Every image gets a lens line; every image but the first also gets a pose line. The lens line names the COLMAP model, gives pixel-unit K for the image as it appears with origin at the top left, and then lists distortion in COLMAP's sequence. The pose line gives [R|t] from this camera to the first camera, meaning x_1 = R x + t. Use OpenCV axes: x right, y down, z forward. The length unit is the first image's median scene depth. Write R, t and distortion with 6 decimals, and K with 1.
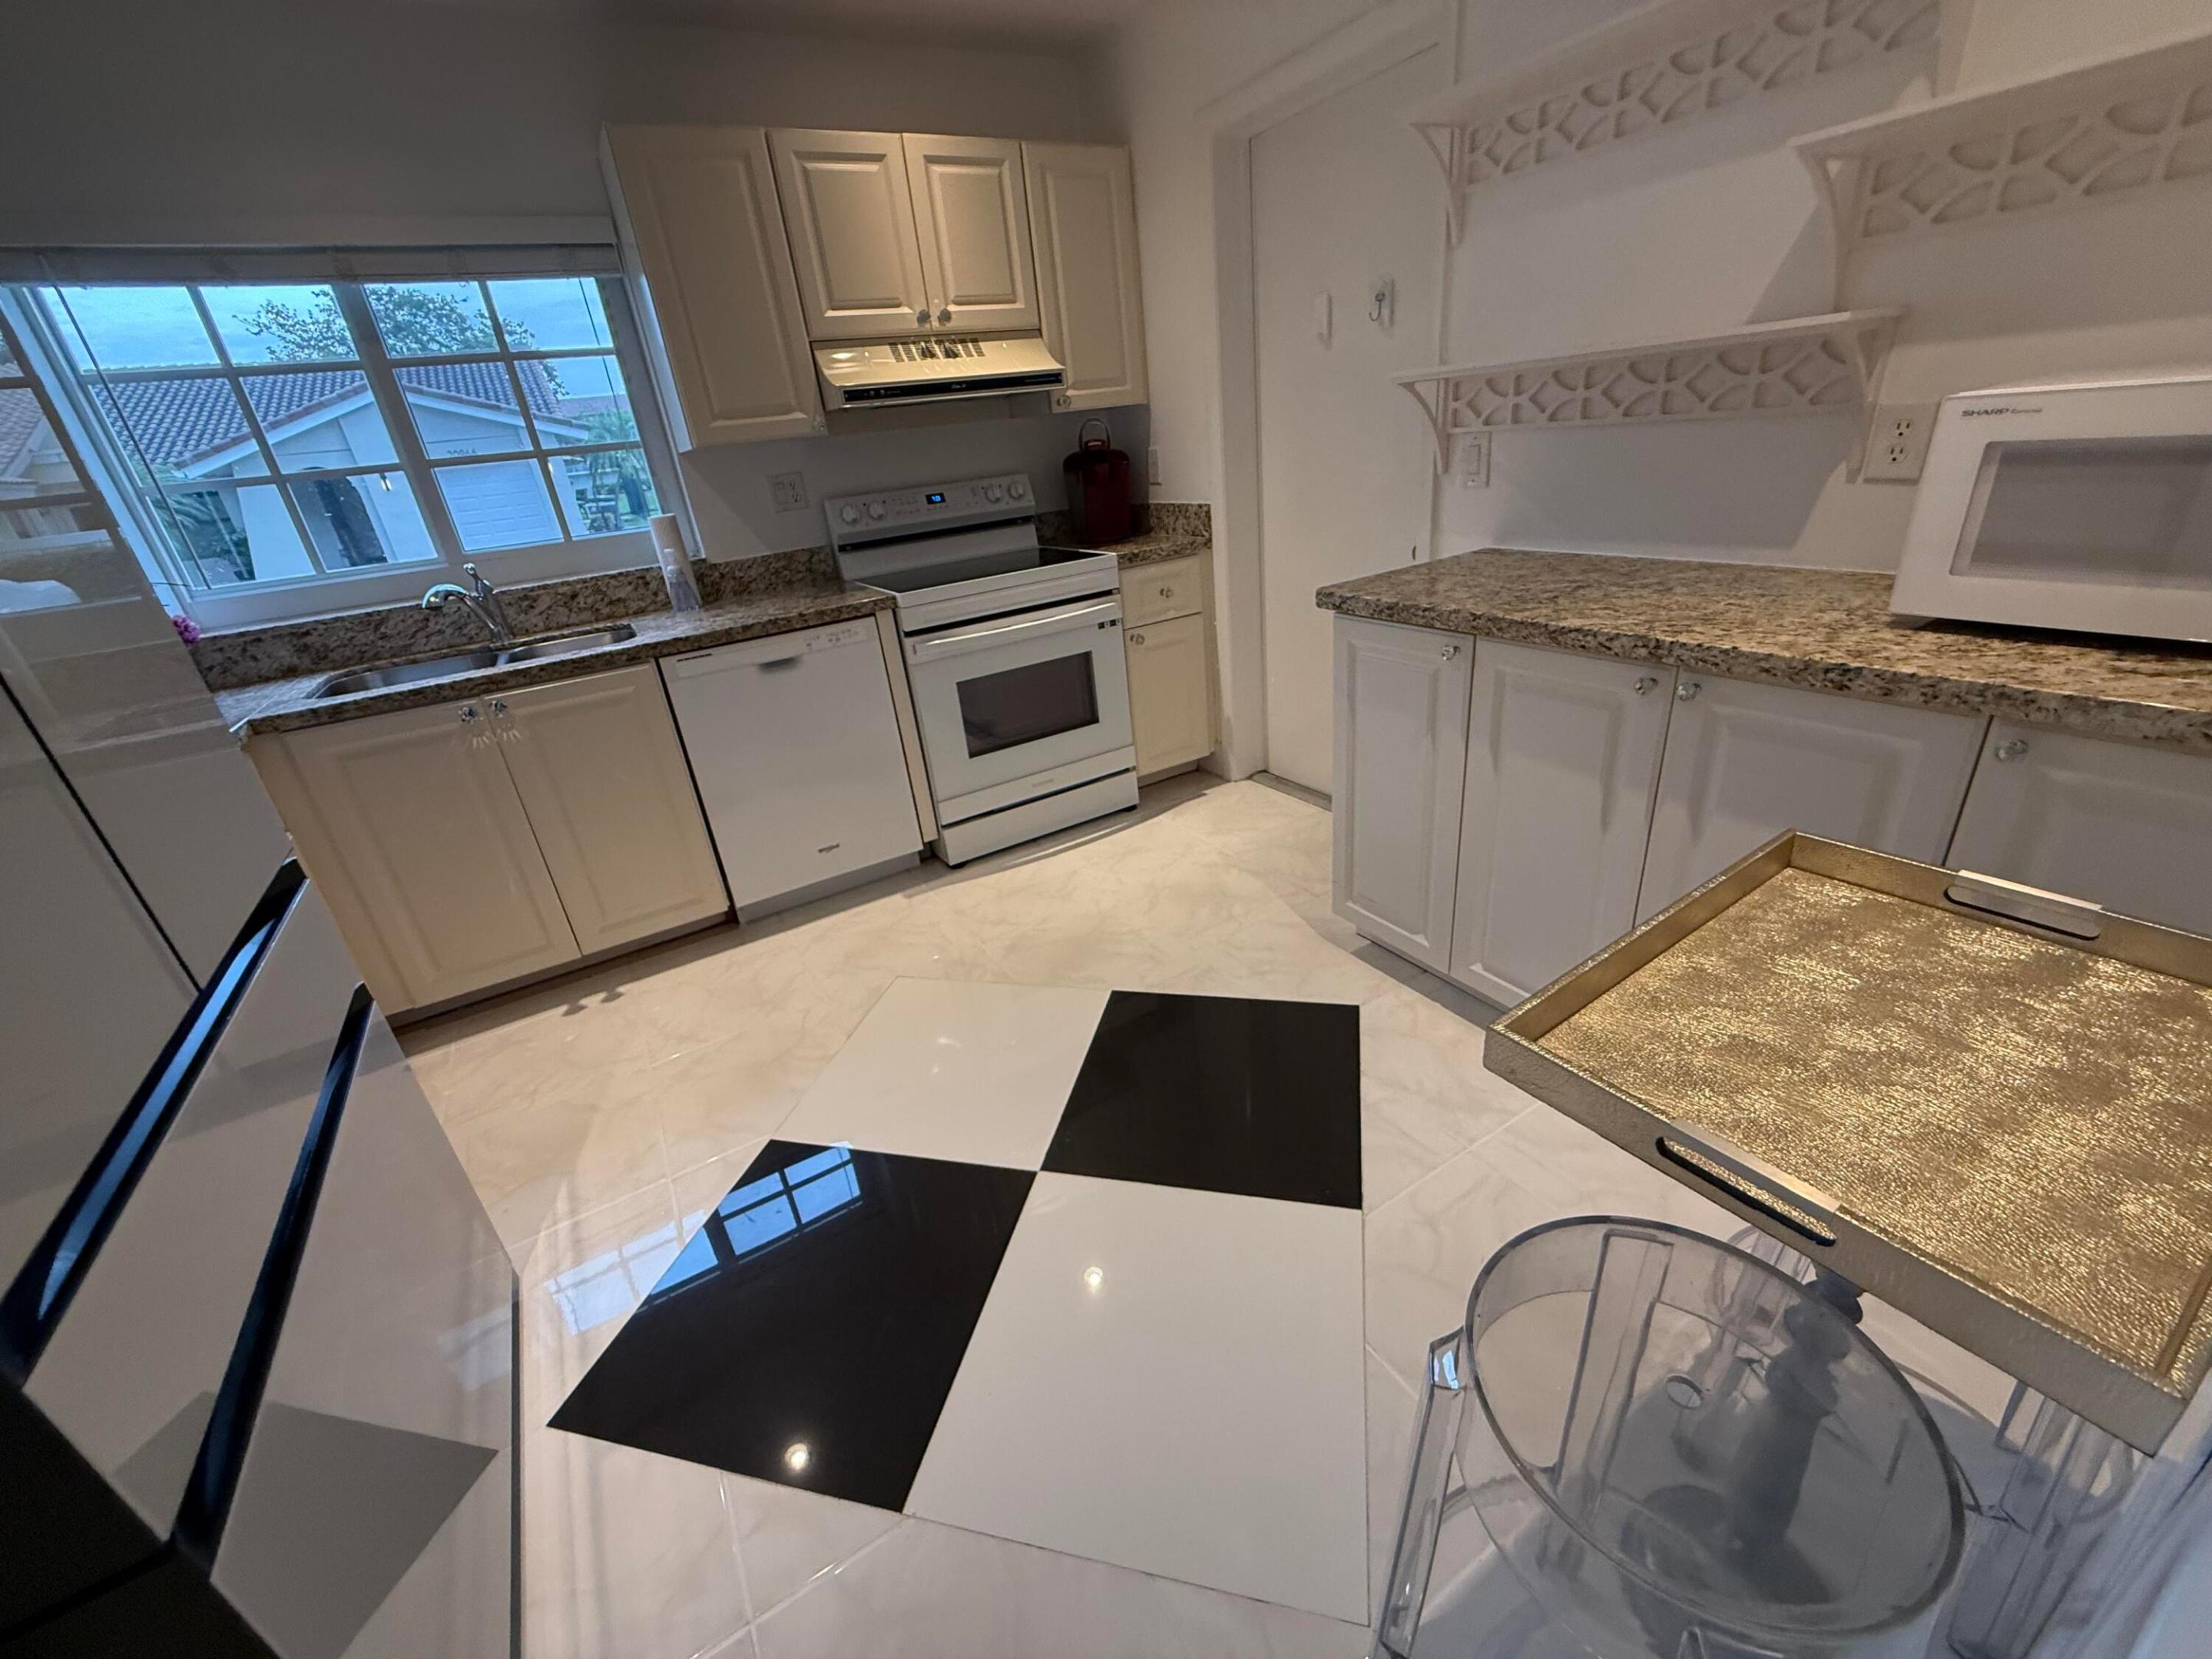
lens RADIAL K [[888.1, 0, 1105.0], [0, 888.1, 831.1], [0, 0, 1]] dist [0.001868, -0.000313]
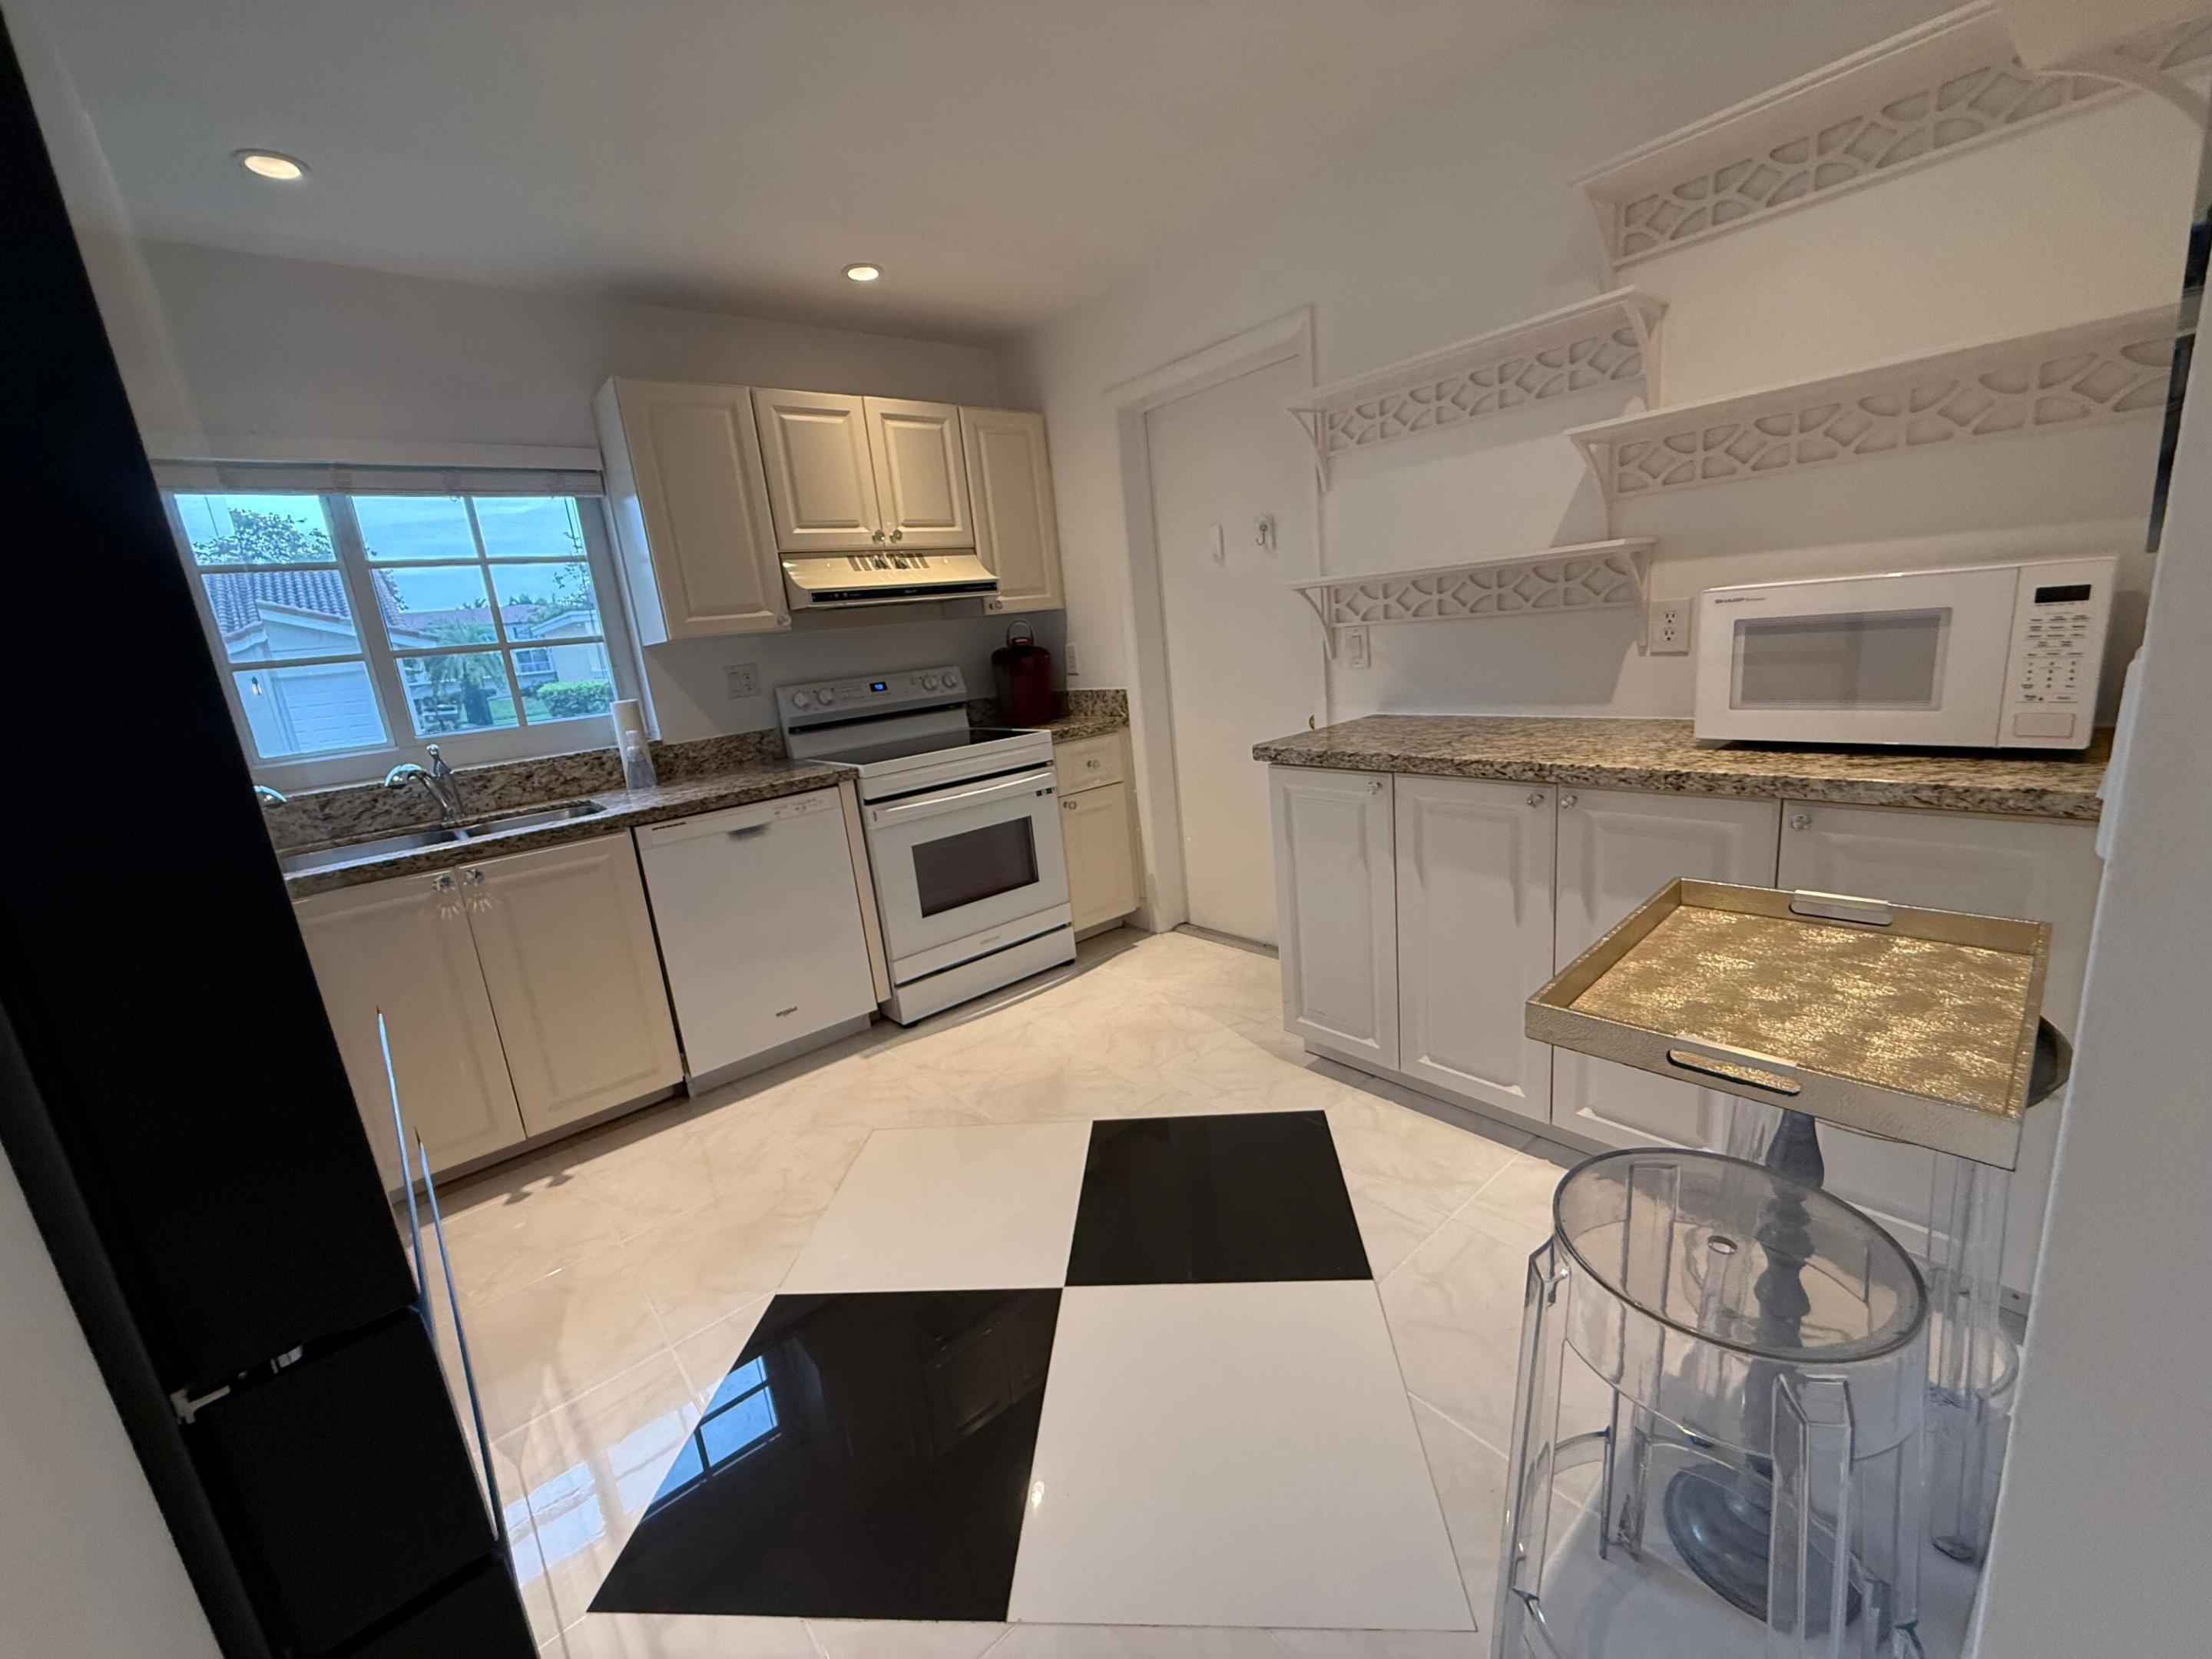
lens RADIAL K [[888.1, 0, 1107.2], [0, 888.1, 829.4], [0, 0, 1]] dist [0.001868, -0.000313]
pose [[0.986496, -0.033113, 0.160405, -0.132467], [0.067118, 0.975072, -0.211492, 0.067843], [-0.149404, 0.219402, 0.964127, -0.085345]]
